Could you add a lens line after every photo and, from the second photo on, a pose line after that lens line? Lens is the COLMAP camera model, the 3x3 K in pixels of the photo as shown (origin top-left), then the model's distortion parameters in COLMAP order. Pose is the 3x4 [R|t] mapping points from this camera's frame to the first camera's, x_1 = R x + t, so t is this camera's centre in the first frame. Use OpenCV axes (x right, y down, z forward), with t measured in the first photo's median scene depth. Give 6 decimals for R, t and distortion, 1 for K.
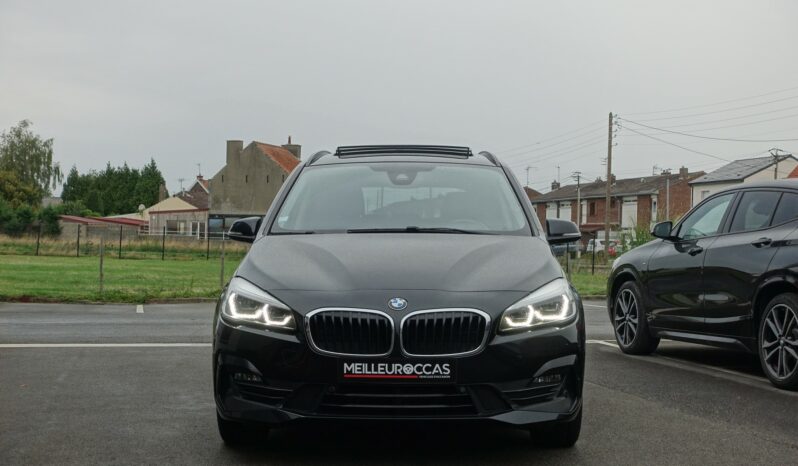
lens RADIAL K [[1165.8, 0, 399.0], [0, 1165.8, 233.0], [0, 0, 1]] dist [0.009295, 0.005930]
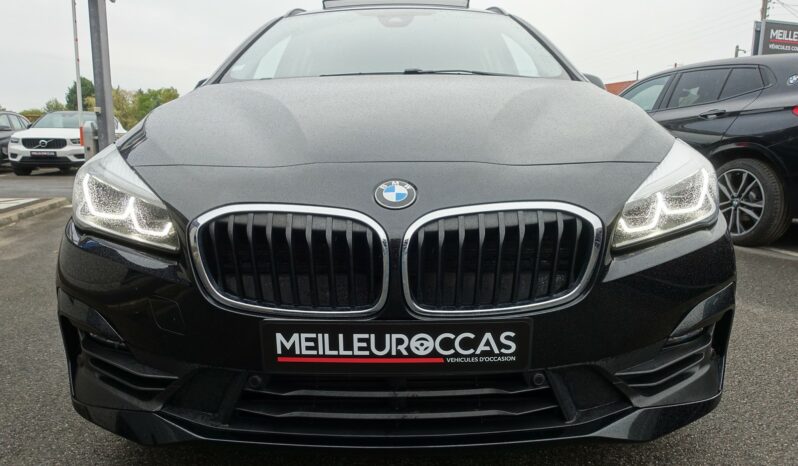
lens RADIAL K [[552.6, 0, 399.0], [0, 552.6, 233.0], [0, 0, 1]] dist [-0.004296, 0.000383]
pose [[0.999825, -0.014089, 0.012275, -0.002629], [0.011645, 0.983534, 0.180347, 0.037473], [-0.014614, -0.180173, 0.983526, 0.795198]]
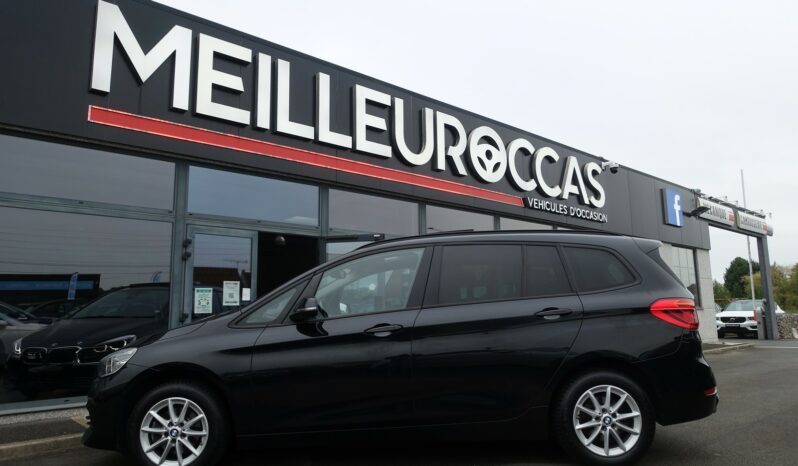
lens RADIAL K [[552.6, 0, 399.0], [0, 552.6, 233.0], [0, 0, 1]] dist [-0.004296, 0.000383]
pose [[0.501526, -0.156632, -0.850845, 1.115264], [0.034816, 0.986332, -0.161051, -0.002931], [0.864442, 0.051148, 0.500124, -1.540898]]
